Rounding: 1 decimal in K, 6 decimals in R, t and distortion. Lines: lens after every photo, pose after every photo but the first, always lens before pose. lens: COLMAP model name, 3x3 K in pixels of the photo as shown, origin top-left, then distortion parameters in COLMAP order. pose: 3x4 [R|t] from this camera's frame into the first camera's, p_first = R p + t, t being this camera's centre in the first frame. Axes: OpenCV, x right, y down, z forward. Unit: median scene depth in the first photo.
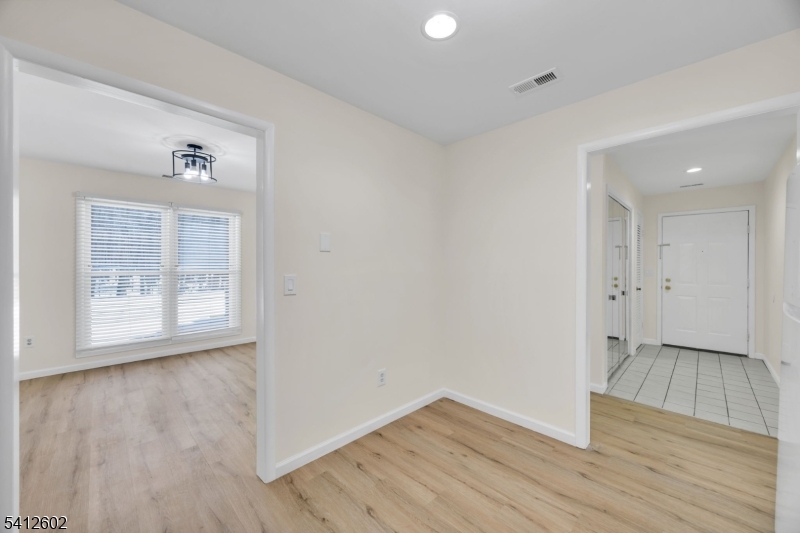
lens RADIAL K [[306.0, 0, 405.7], [0, 306.0, 265.4], [0, 0, 1]] dist [-0.002880, 0.000189]
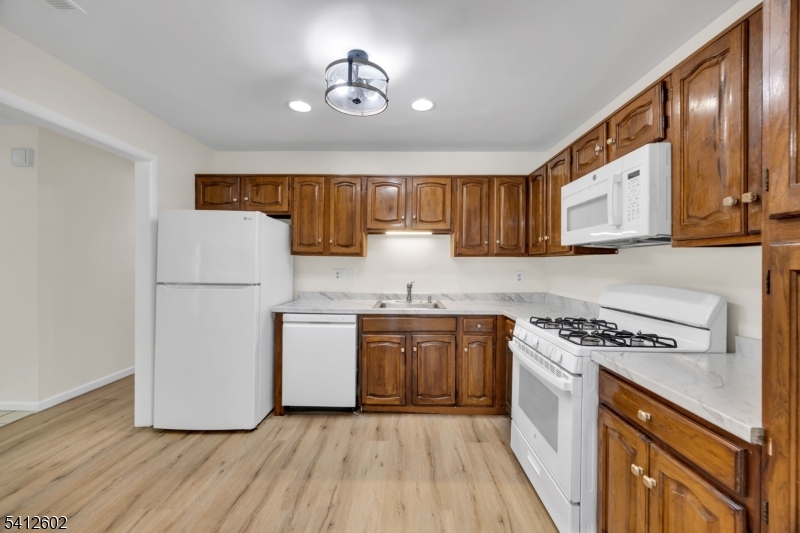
lens RADIAL K [[306.0, 0, 404.4], [0, 306.0, 264.8], [0, 0, 1]] dist [-0.002880, 0.000189]
pose [[-0.697742, -0.008521, 0.716299, -0.360892], [-0.002001, 0.999949, 0.009946, -0.003147], [-0.716347, 0.005507, -0.697723, 0.522298]]
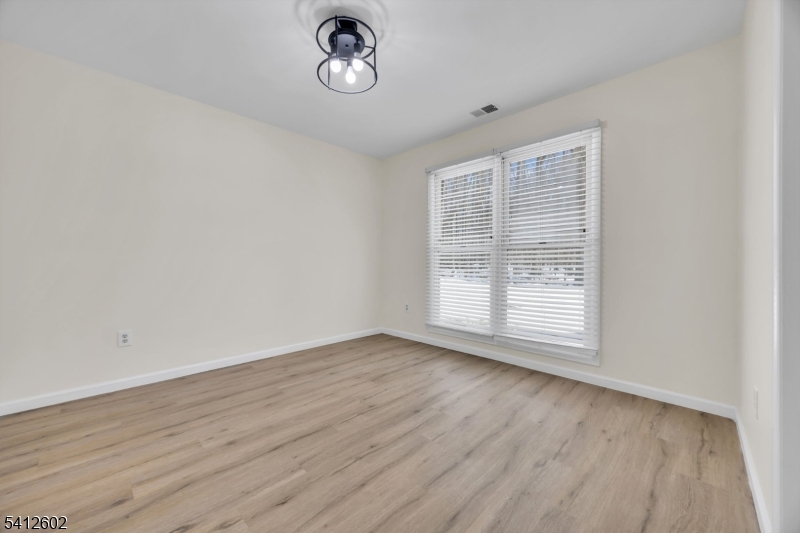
lens RADIAL K [[306.0, 0, 406.9], [0, 306.0, 265.2], [0, 0, 1]] dist [-0.002880, 0.000189]
pose [[0.012897, 0.003654, -0.999910, -0.059056], [-0.004618, 0.999983, 0.003595, 0.087916], [0.999906, 0.004571, 0.012914, 1.018988]]
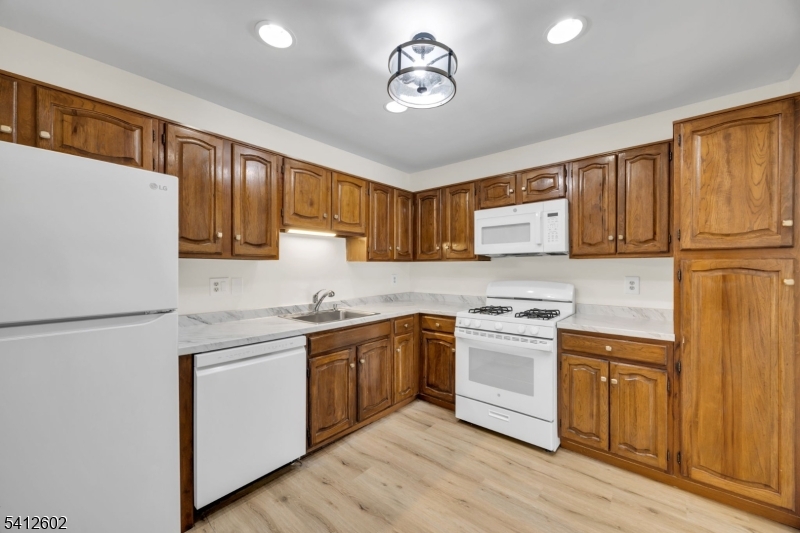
lens RADIAL K [[306.0, 0, 403.2], [0, 306.0, 270.7], [0, 0, 1]] dist [-0.002880, 0.000189]
pose [[-0.996809, 0.001270, -0.079818, 0.134892], [-0.000143, 0.999844, 0.017688, -0.007048], [0.079828, 0.017642, -0.996653, 0.684387]]
